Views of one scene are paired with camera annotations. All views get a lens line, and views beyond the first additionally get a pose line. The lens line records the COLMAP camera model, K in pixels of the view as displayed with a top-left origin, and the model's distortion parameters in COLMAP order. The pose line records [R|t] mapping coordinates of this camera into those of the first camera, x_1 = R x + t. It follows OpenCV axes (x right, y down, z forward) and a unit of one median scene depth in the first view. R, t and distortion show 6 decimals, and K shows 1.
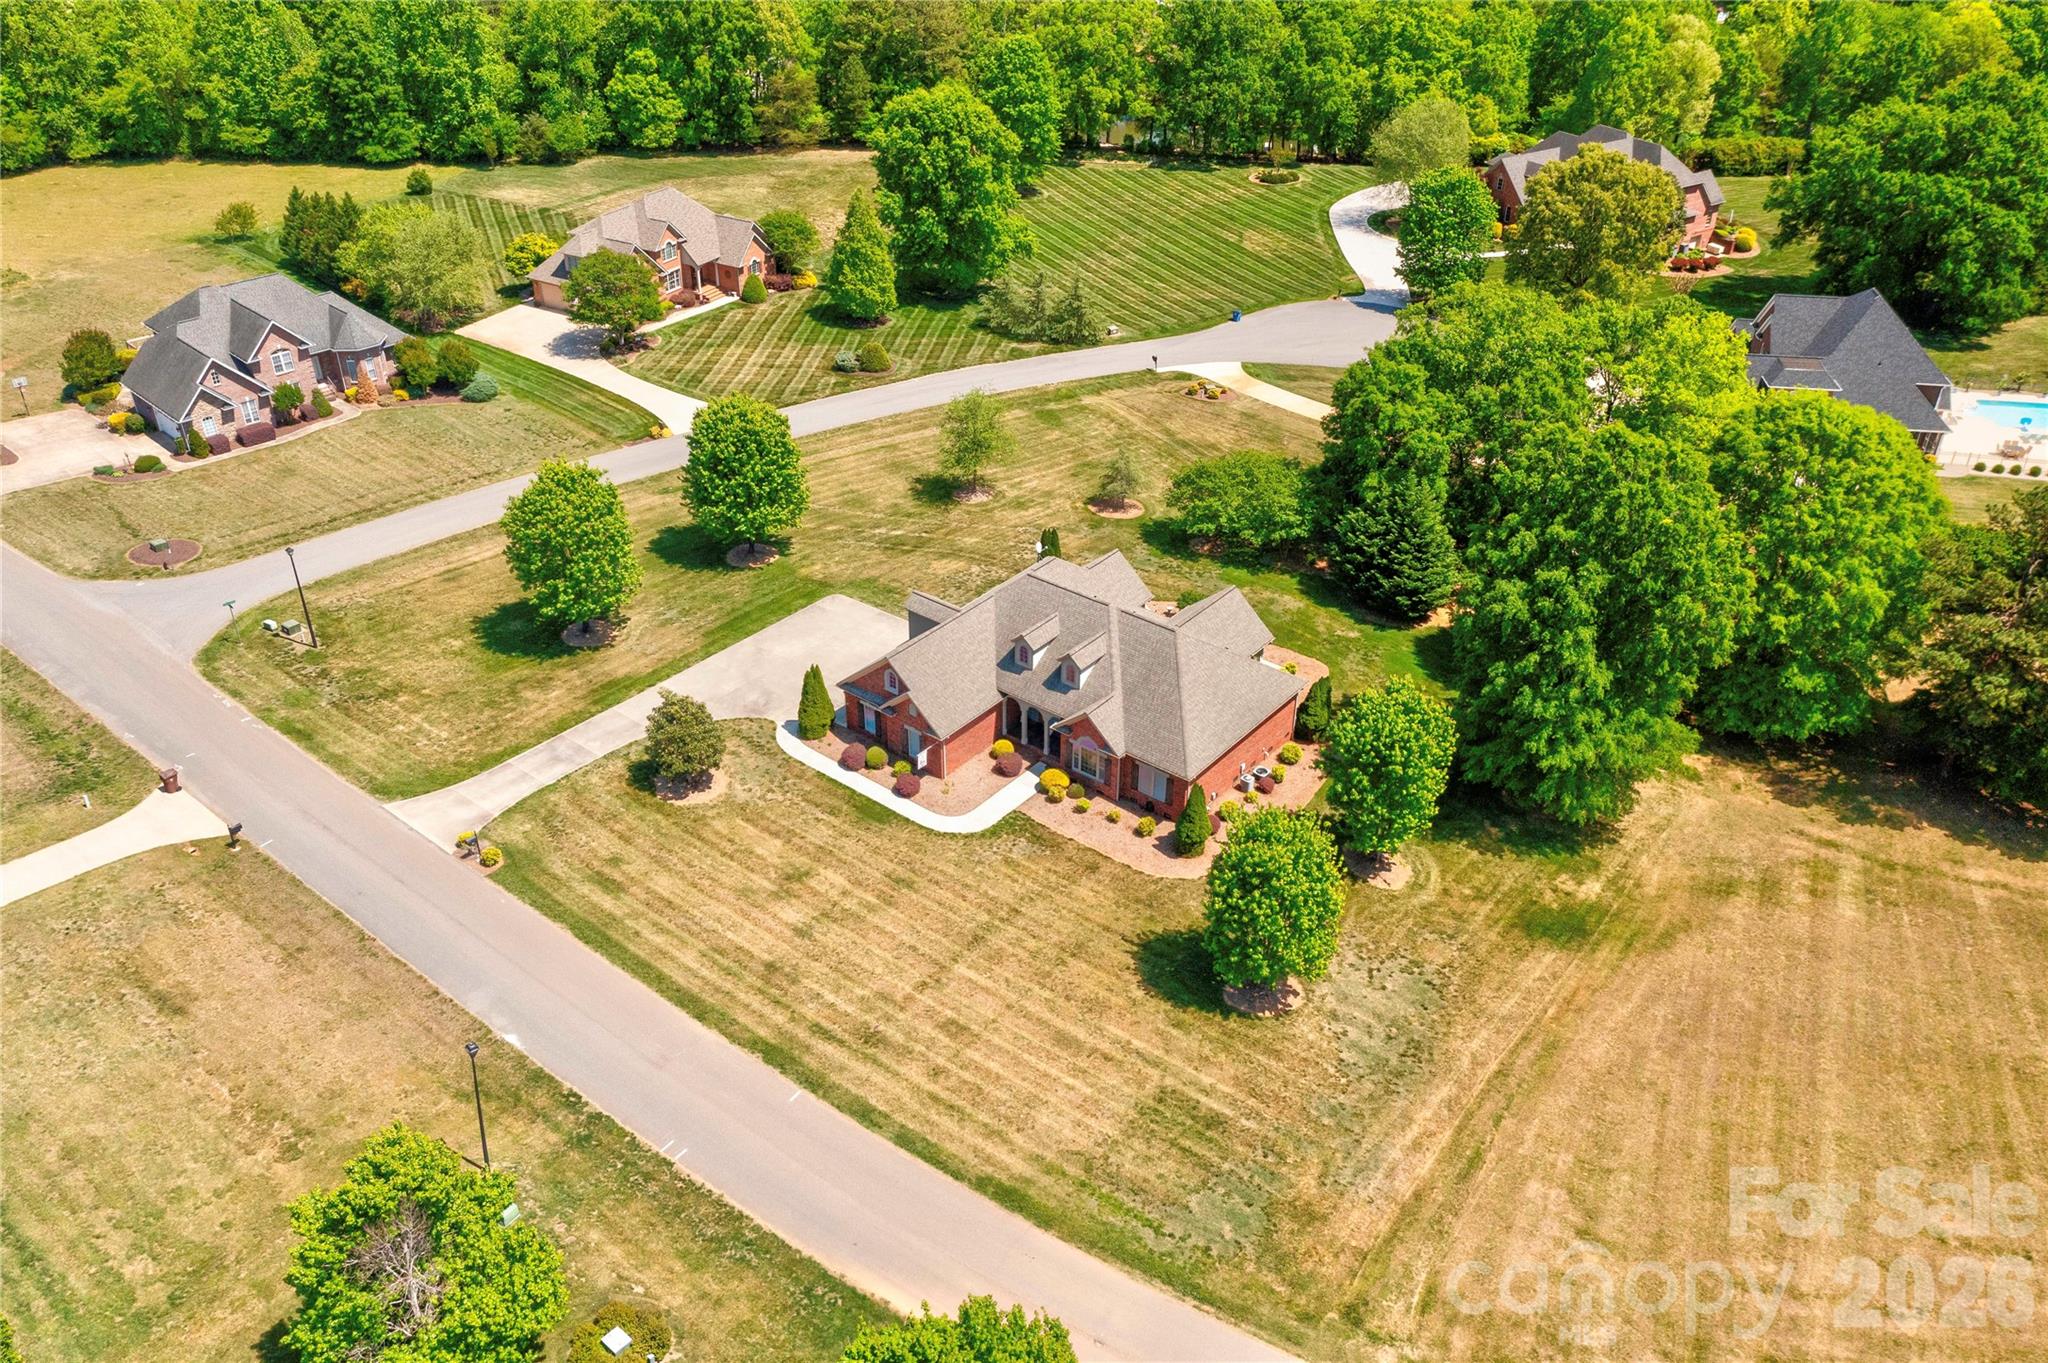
lens RADIAL K [[1596.0, 0, 1024.0], [0, 1596.0, 681.5], [0, 0, 1]] dist [0.000096, 0.037686]
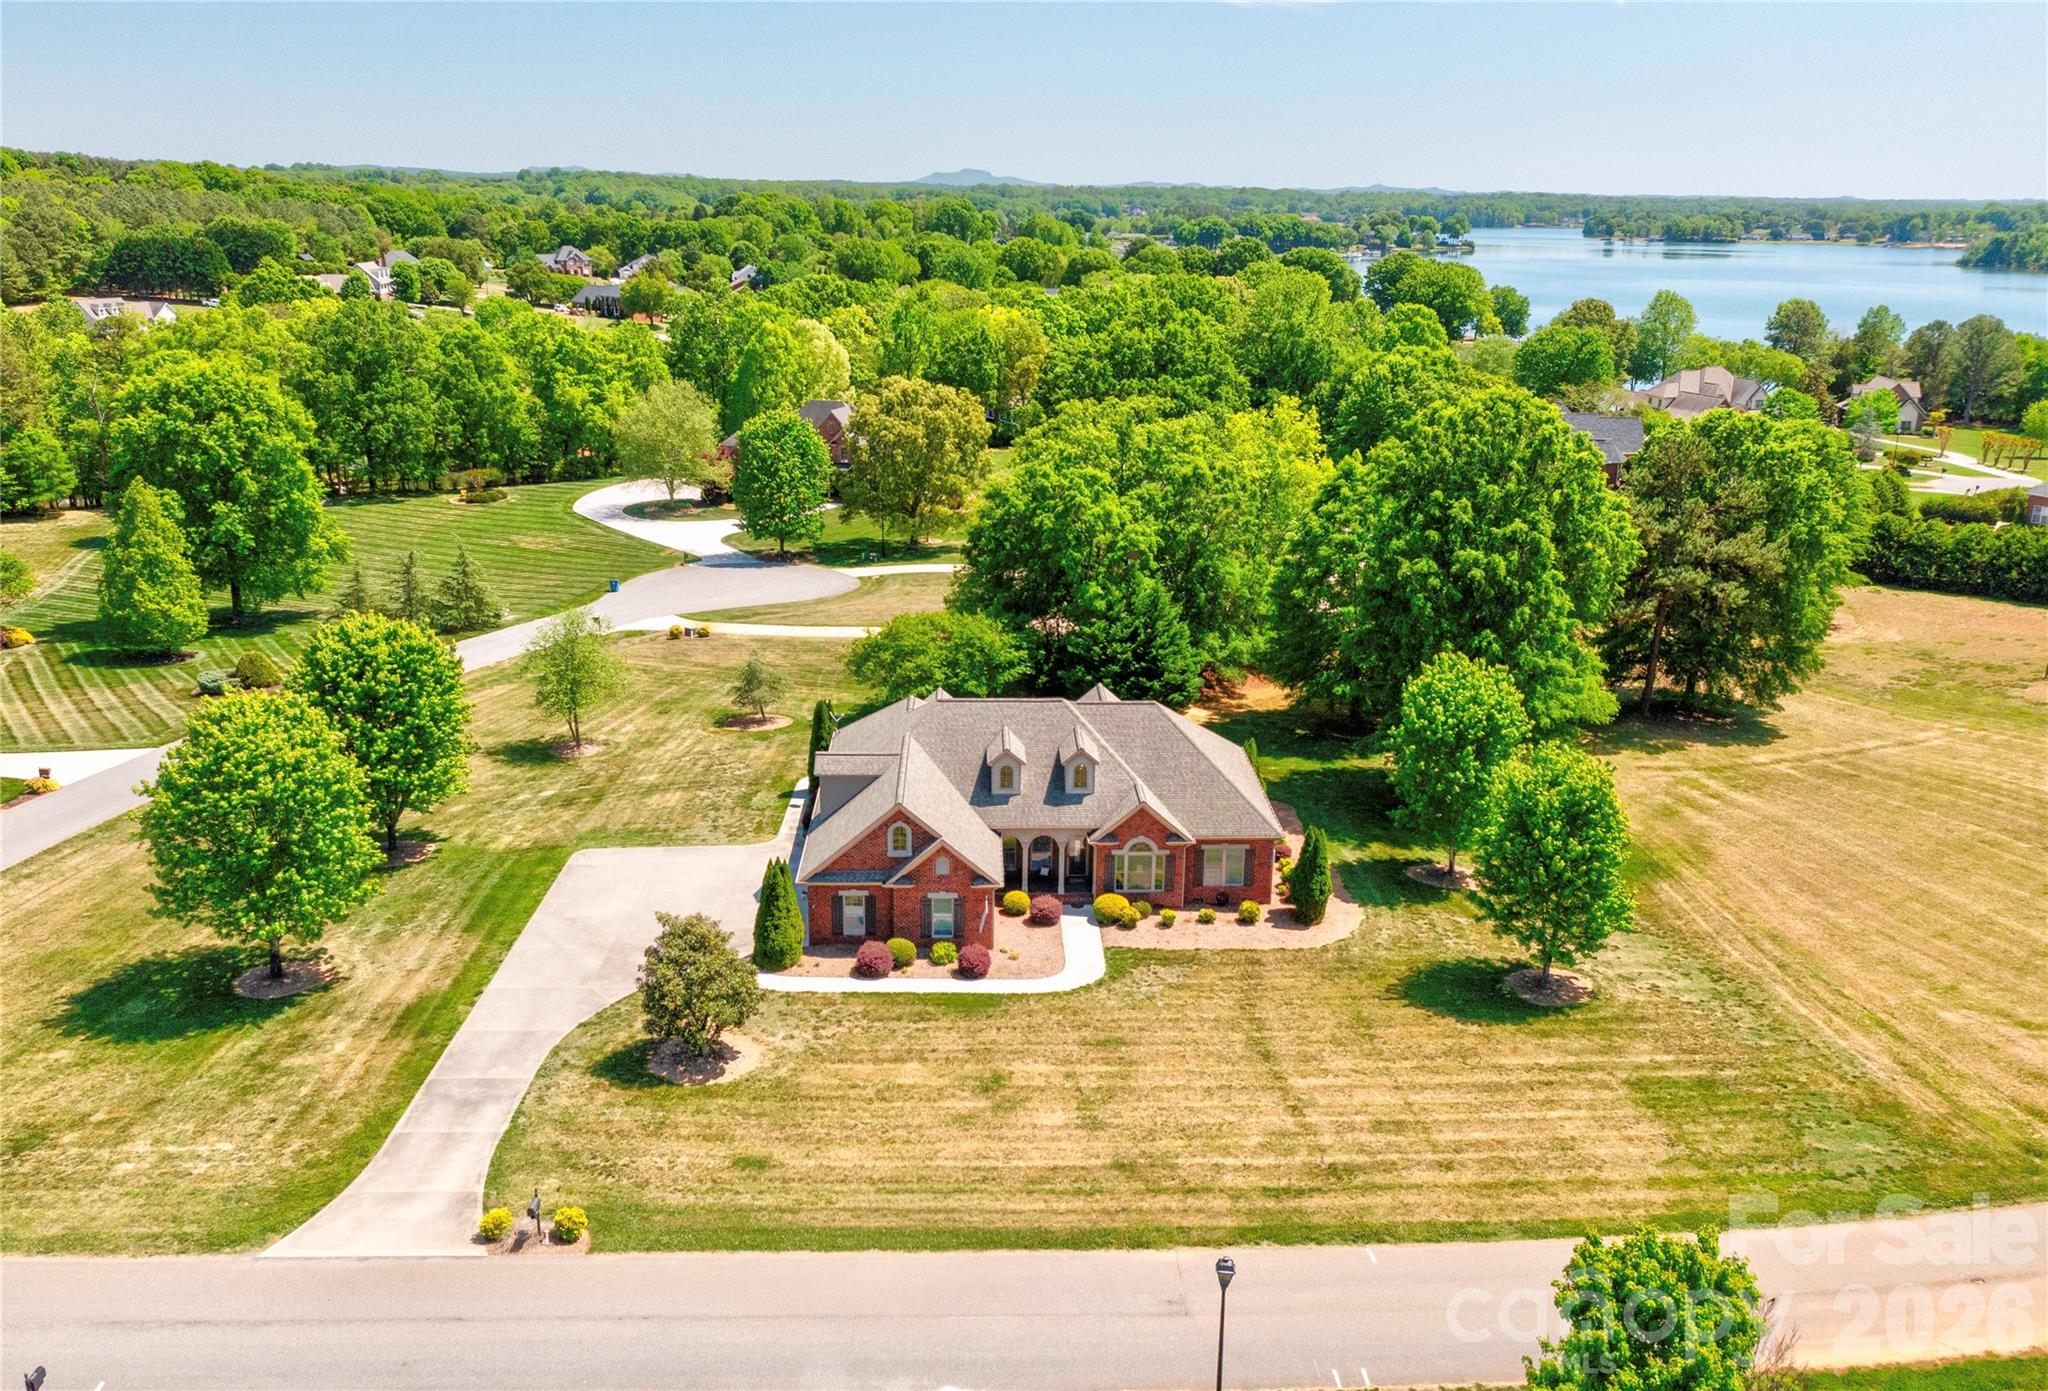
lens RADIAL K [[1650.5, 0, 1044.1], [0, 1650.5, 707.0], [0, 0, 1]] dist [0.000810, 0.016292]
pose [[0.755101, -0.185342, 0.628865, -0.446919], [0.342486, 0.929436, -0.137307, 0.062906], [-0.559040, 0.319058, 0.765295, 0.320847]]
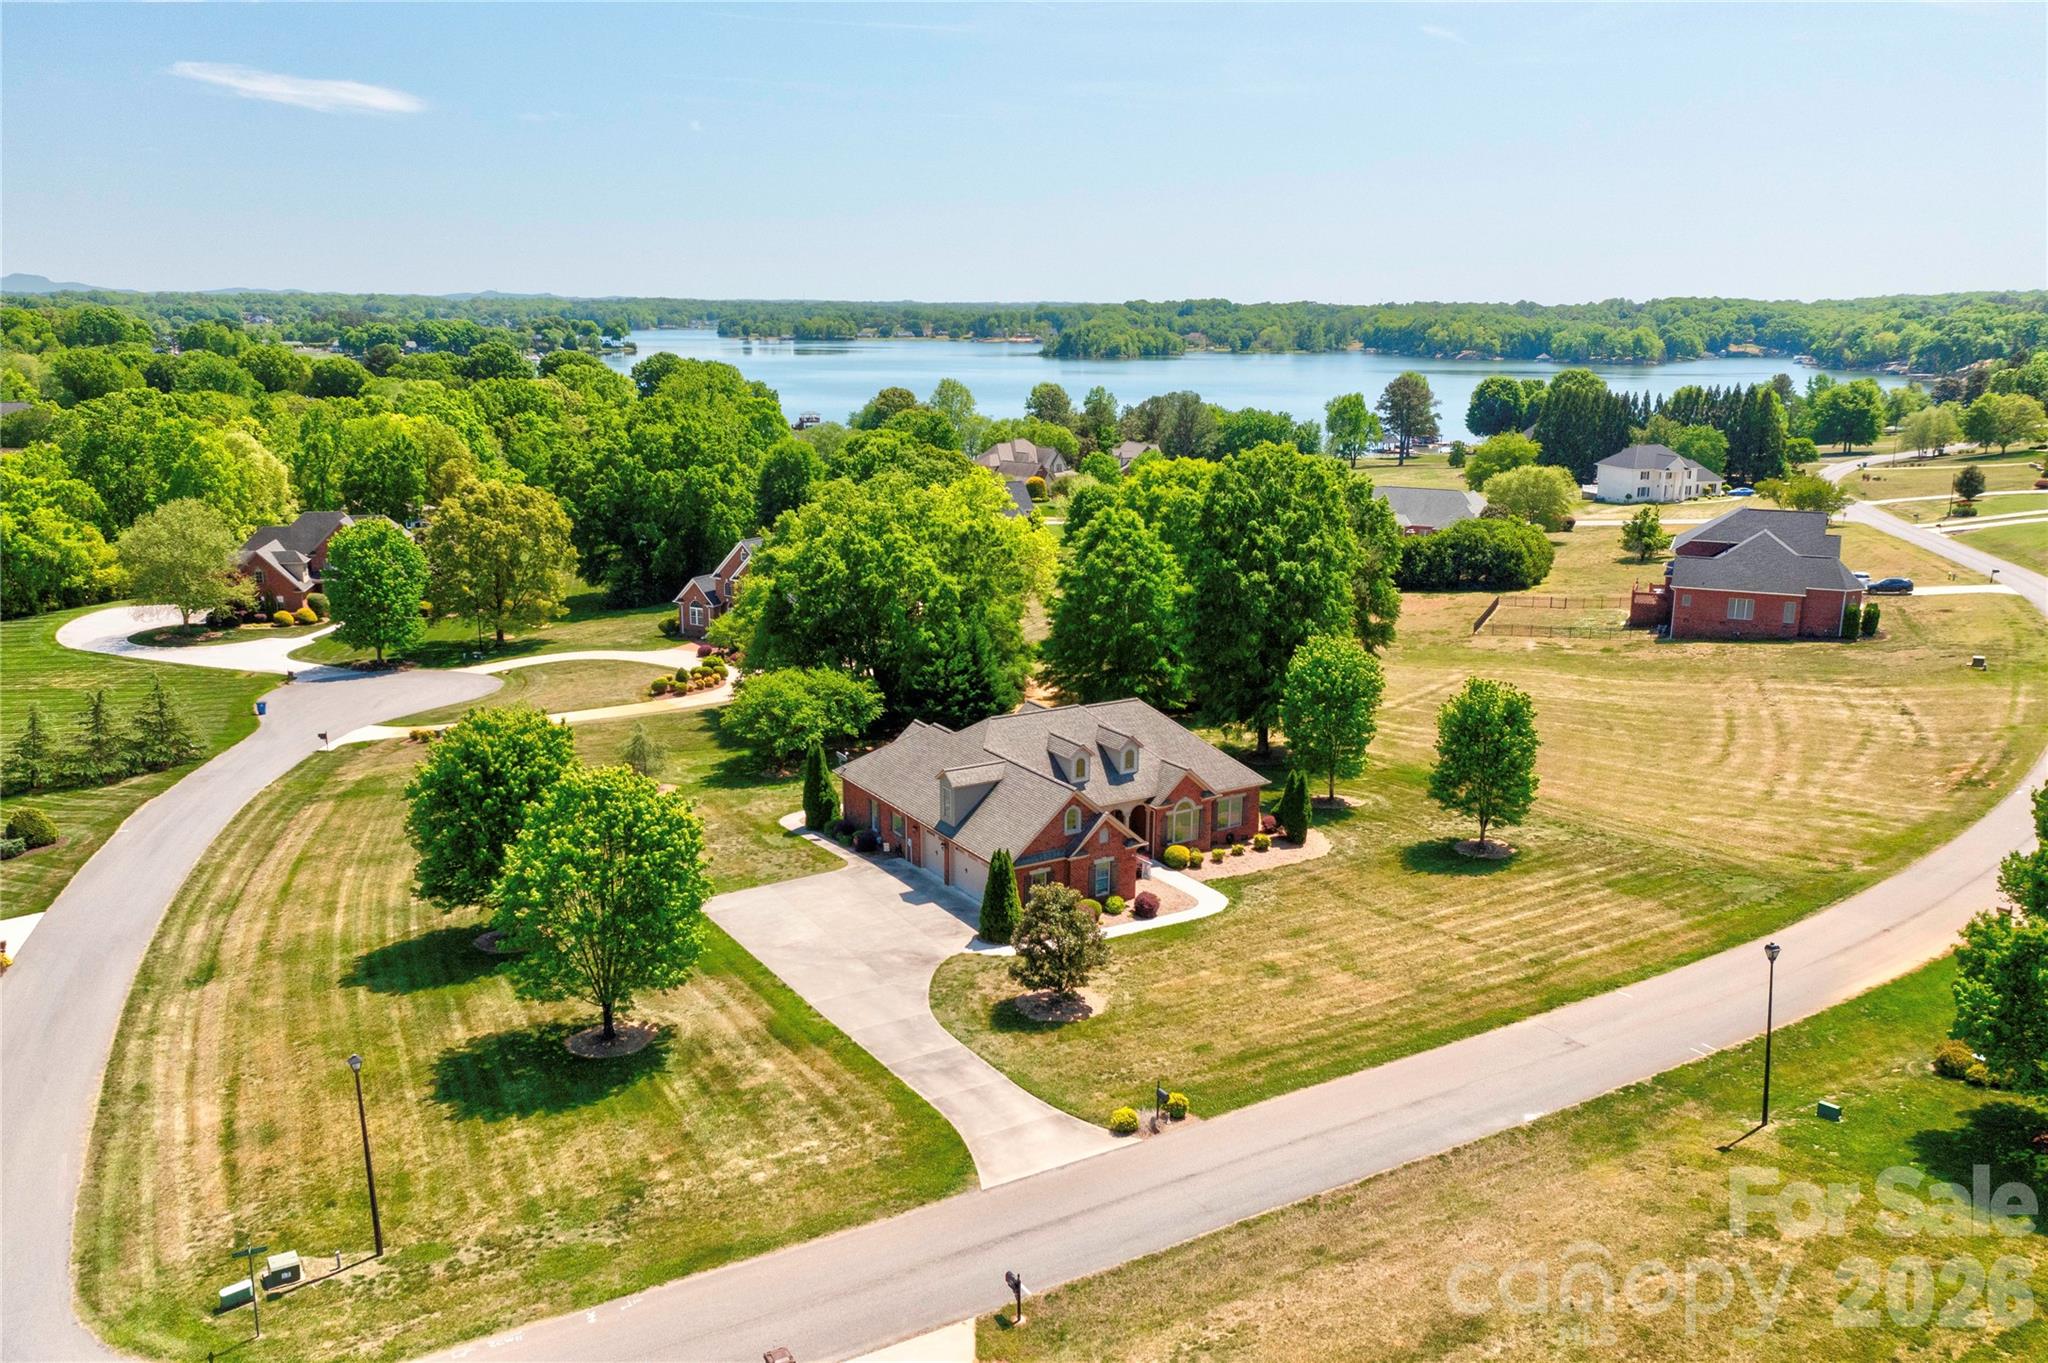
lens RADIAL K [[1589.9, 0, 1024.0], [0, 1589.9, 681.5], [0, 0, 1]] dist [-0.015962, 0.036566]
pose [[0.343886, -0.213800, 0.914348, -0.804782], [0.501416, 0.865098, 0.013702, -0.084282], [-0.793930, 0.453757, 0.404698, 0.553889]]
